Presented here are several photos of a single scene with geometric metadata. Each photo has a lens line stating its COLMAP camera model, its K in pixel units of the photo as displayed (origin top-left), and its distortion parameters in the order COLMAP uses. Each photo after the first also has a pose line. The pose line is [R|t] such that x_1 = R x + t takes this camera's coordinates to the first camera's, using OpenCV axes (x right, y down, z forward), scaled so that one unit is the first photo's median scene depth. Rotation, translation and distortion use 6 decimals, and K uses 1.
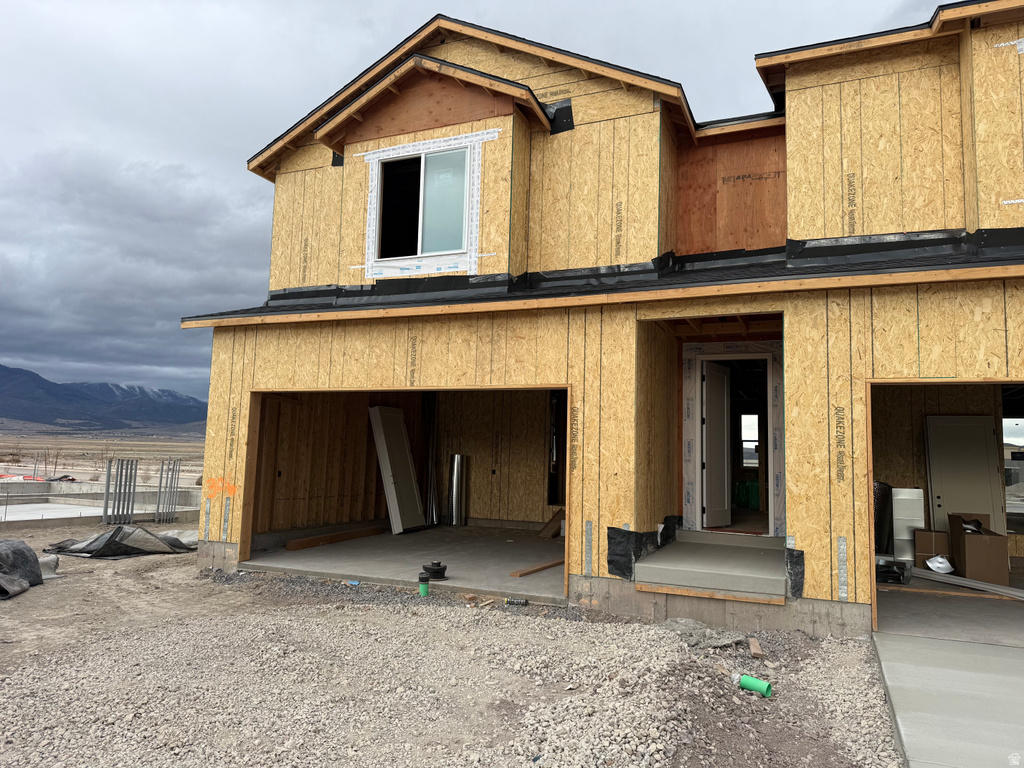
lens RADIAL K [[700.9, 0, 512.0], [0, 700.9, 384.0], [0, 0, 1]] dist [0.157315, -0.212833]
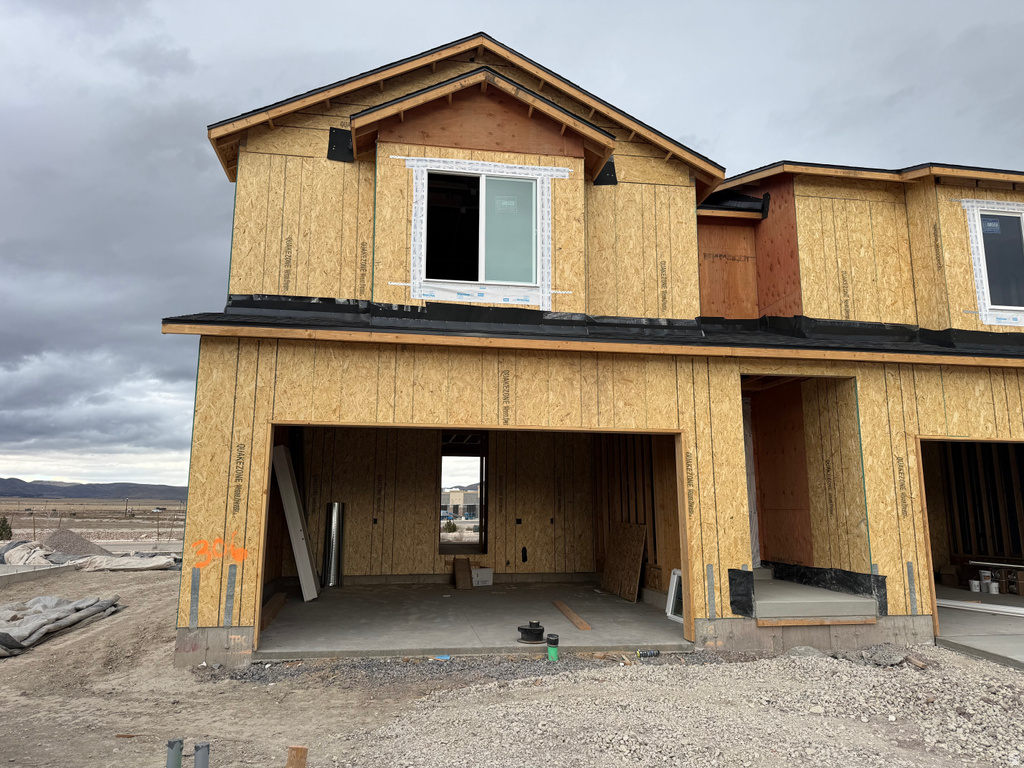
lens RADIAL K [[700.9, 0, 512.0], [0, 700.9, 384.0], [0, 0, 1]] dist [0.157315, -0.212833]
pose [[0.847790, 0.068406, 0.525902, -0.598937], [-0.036091, 0.996789, -0.071475, 0.014514], [-0.529103, 0.041616, 0.847537, 0.220714]]
